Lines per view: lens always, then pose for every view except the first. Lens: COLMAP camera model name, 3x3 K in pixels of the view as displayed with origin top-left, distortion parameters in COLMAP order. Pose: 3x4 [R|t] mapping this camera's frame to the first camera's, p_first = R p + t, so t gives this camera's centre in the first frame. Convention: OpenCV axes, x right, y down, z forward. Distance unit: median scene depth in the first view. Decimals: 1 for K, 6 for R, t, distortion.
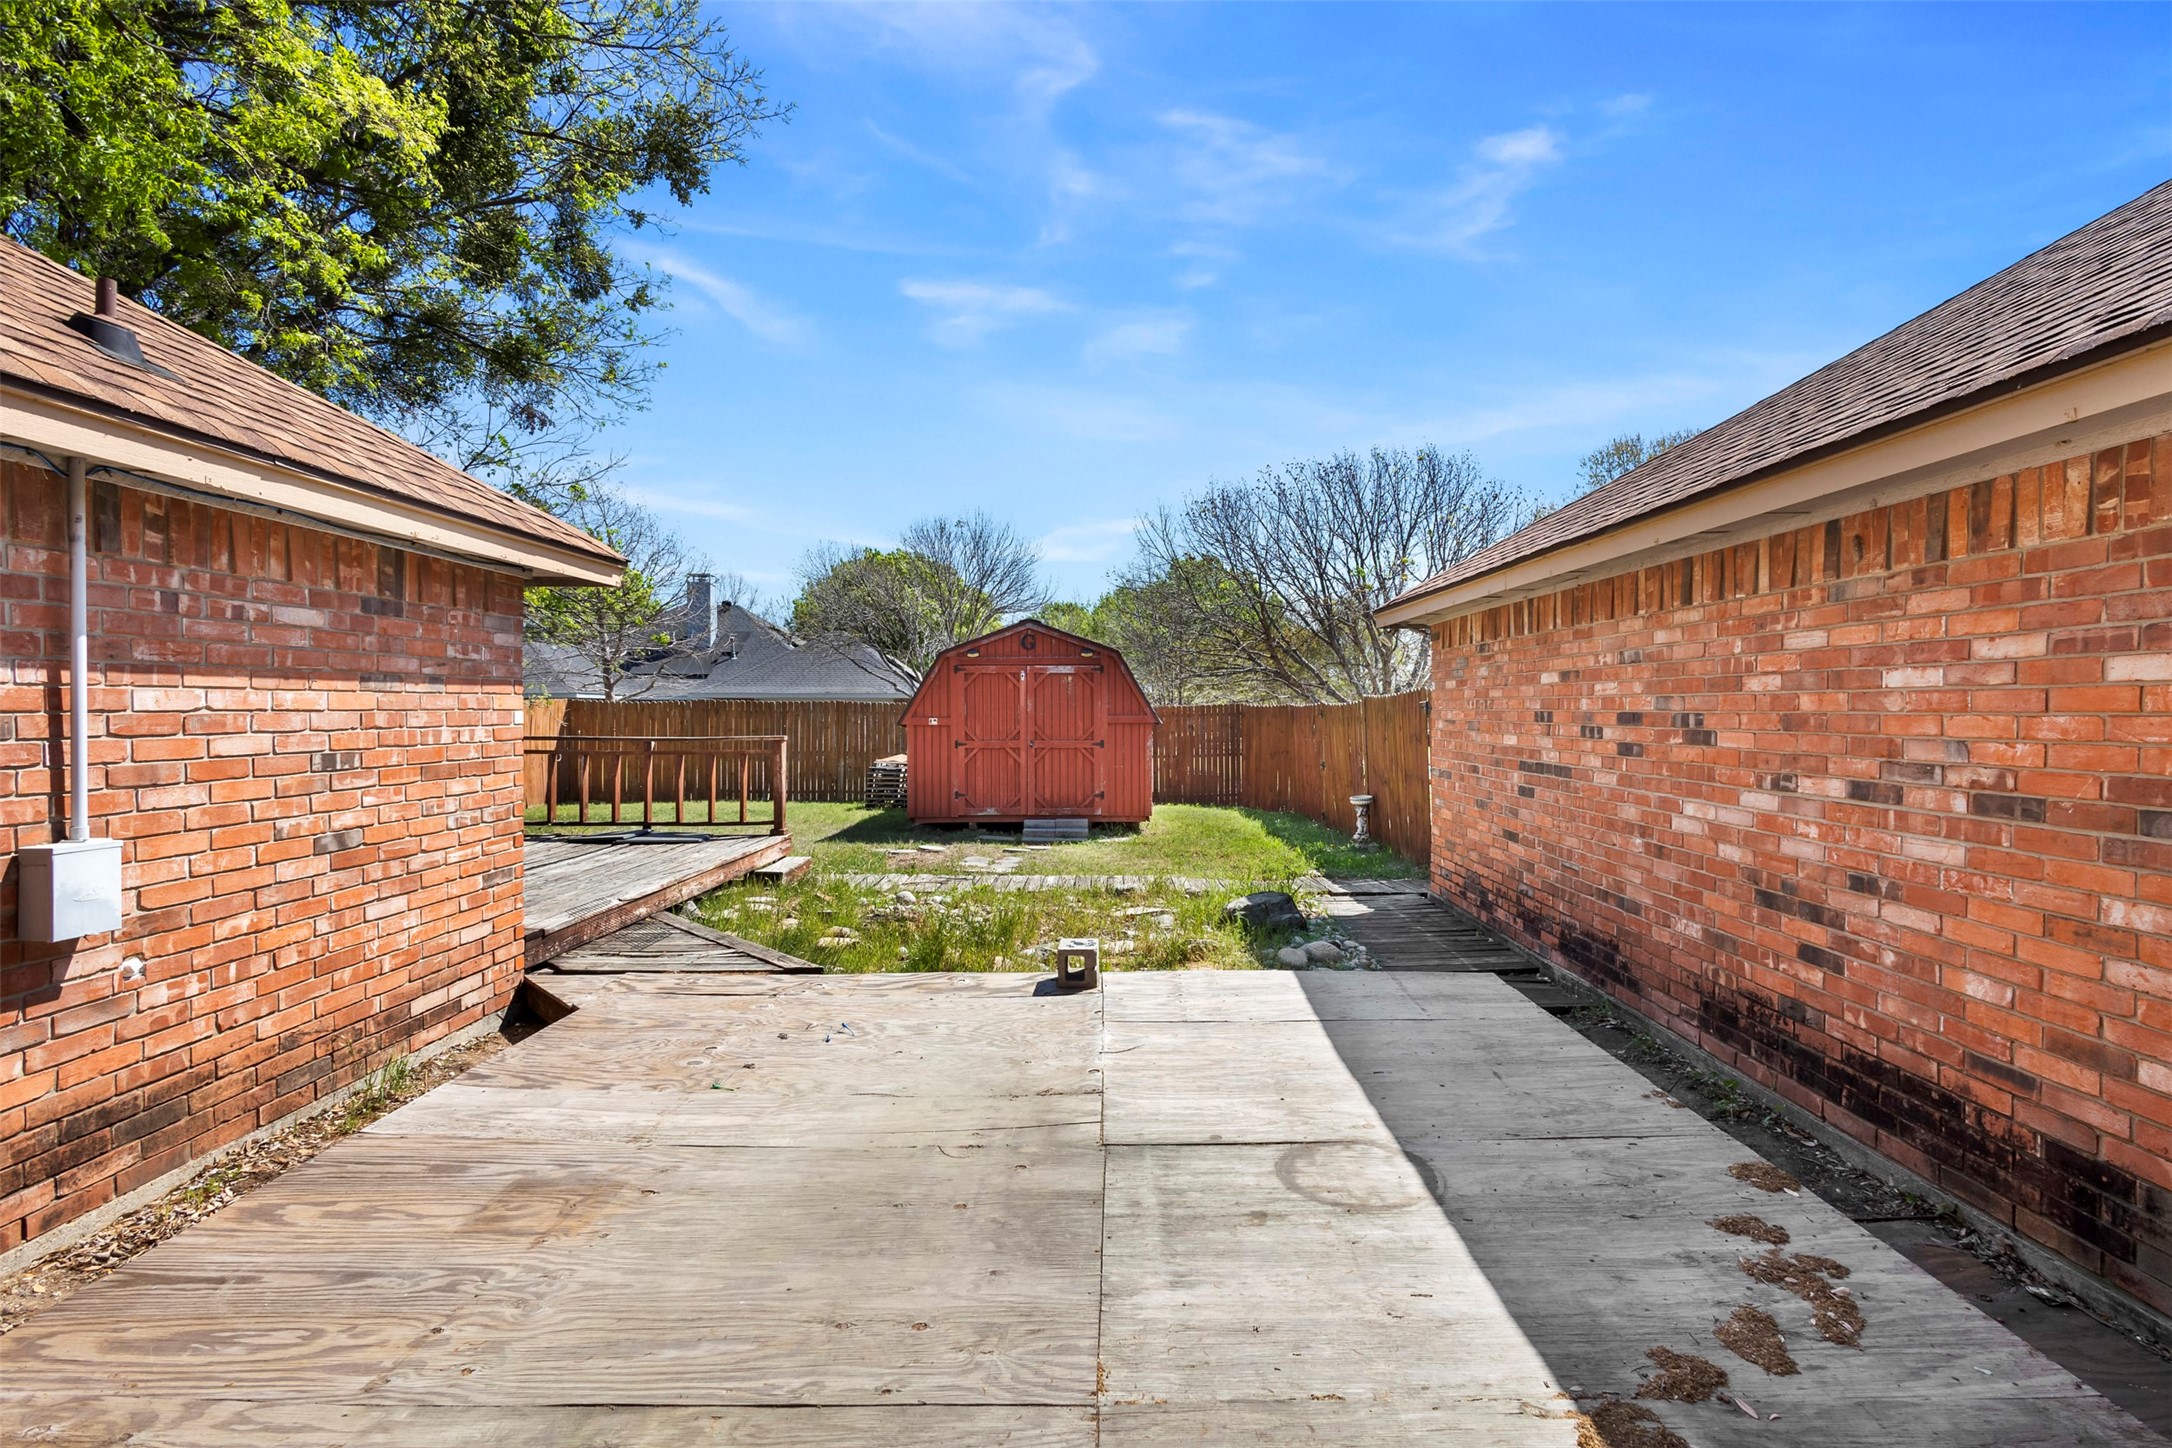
lens RADIAL K [[1026.4, 0, 1099.6], [0, 1026.4, 722.2], [0, 0, 1]] dist [0.002614, 0.000139]
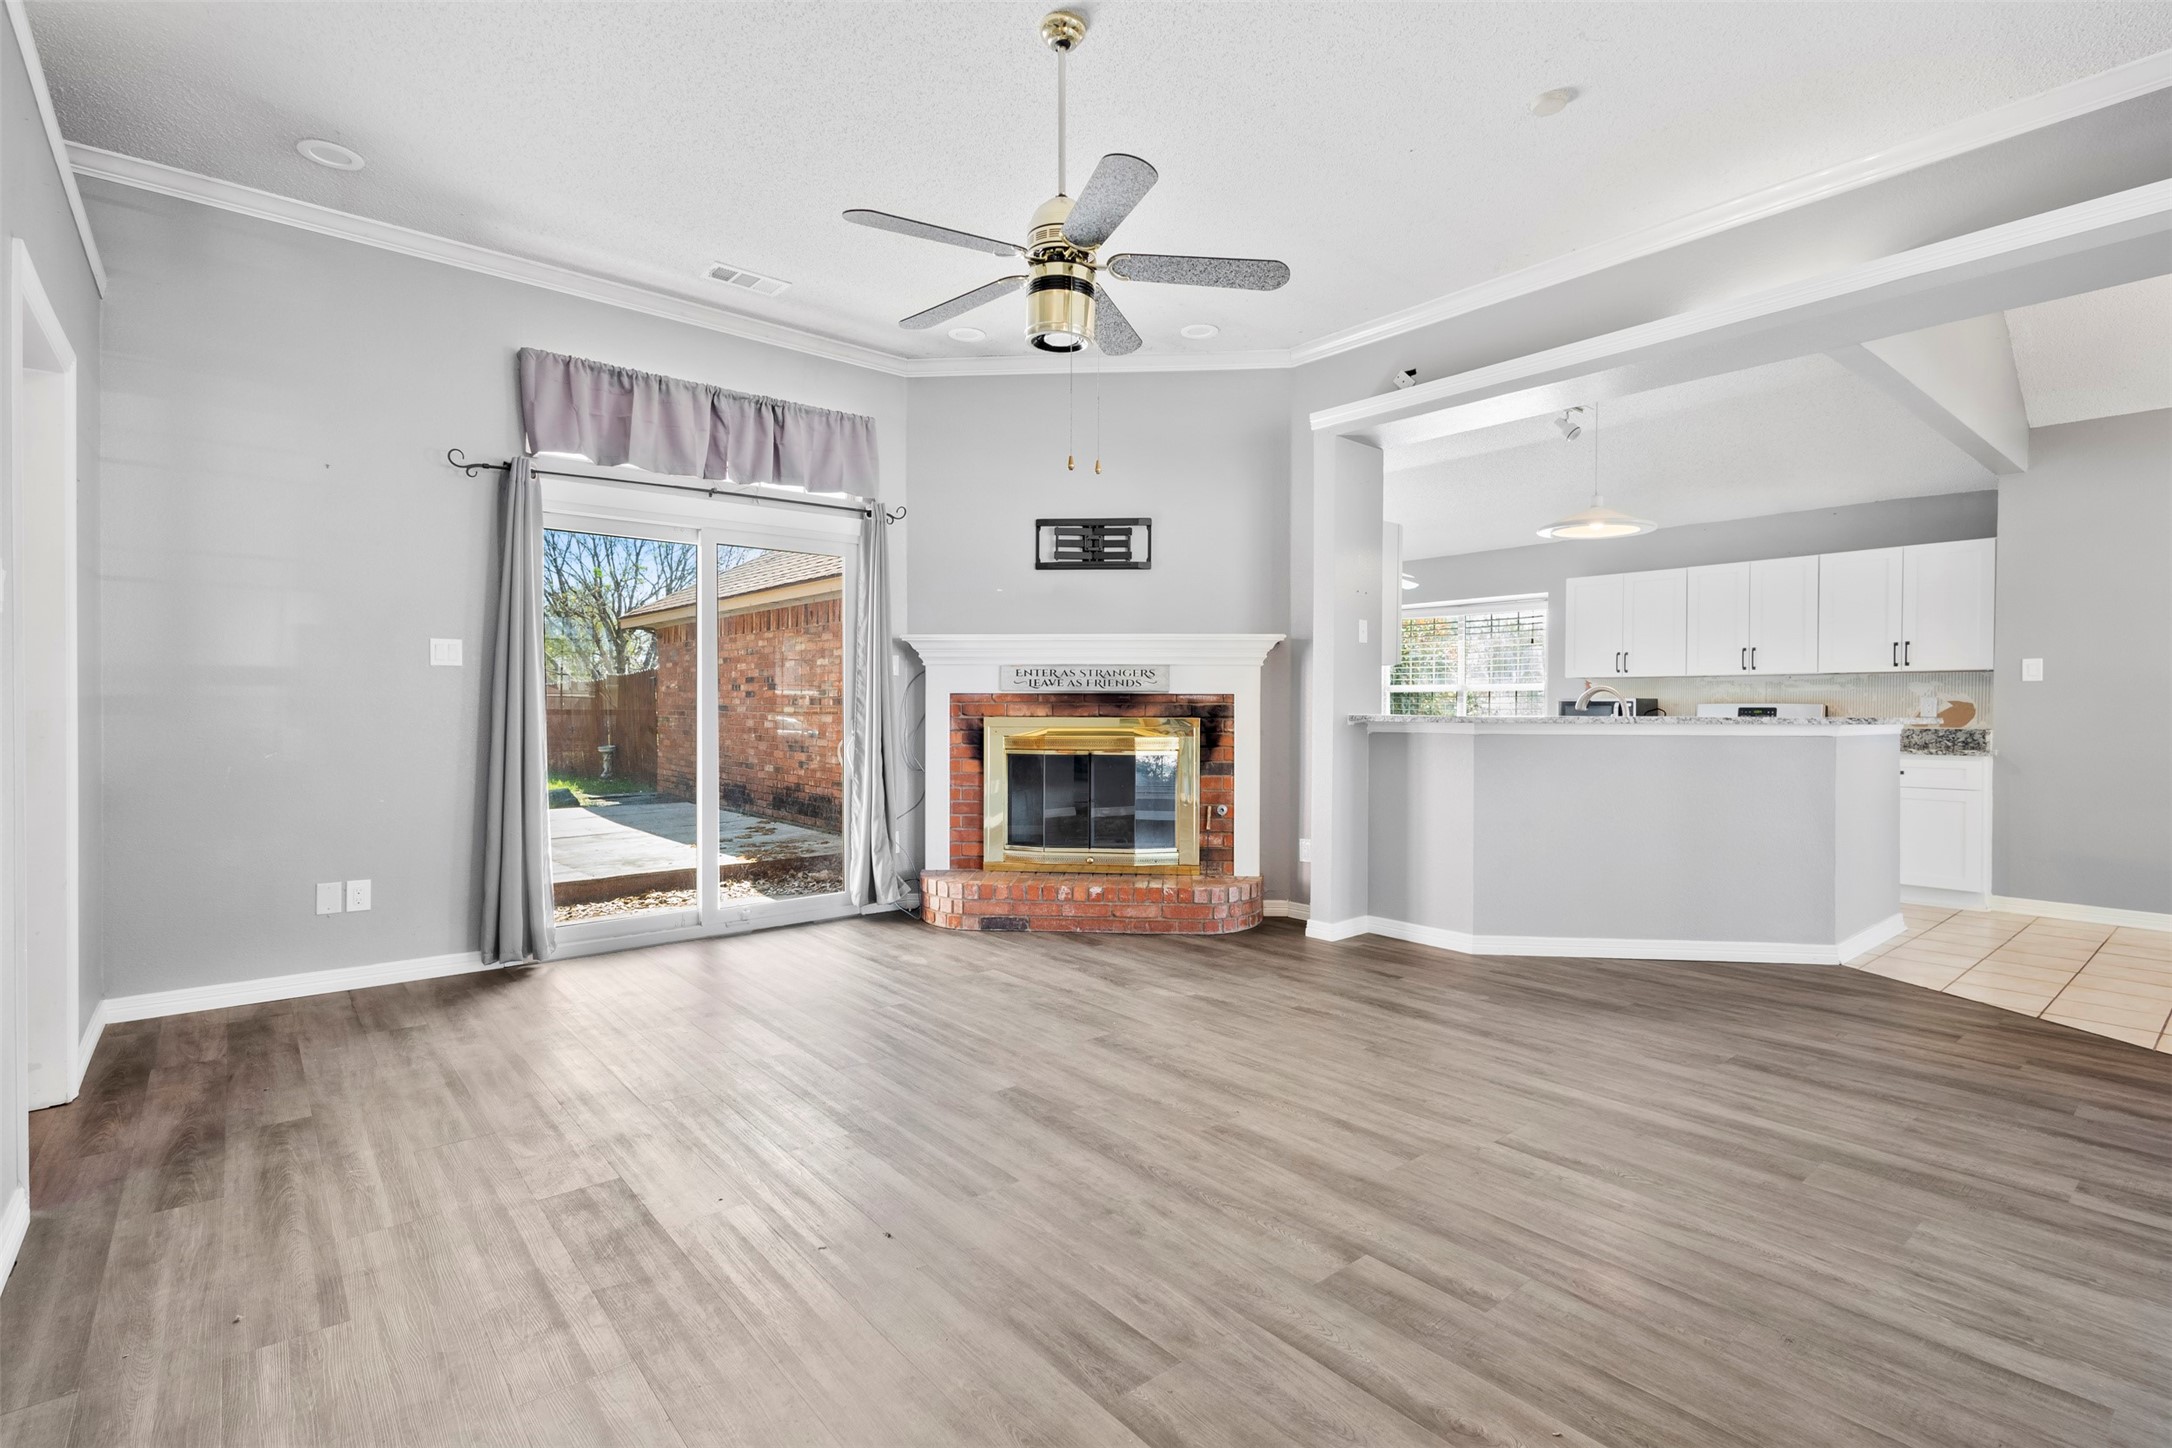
lens RADIAL K [[1026.4, 0, 1093.4], [0, 1026.4, 716.2], [0, 0, 1]] dist [0.002614, 0.000139]
pose [[0.759244, -0.004367, 0.650792, -0.323052], [0.004512, 0.999989, 0.001446, 0.067832], [-0.650791, 0.001838, 0.759255, -1.045374]]
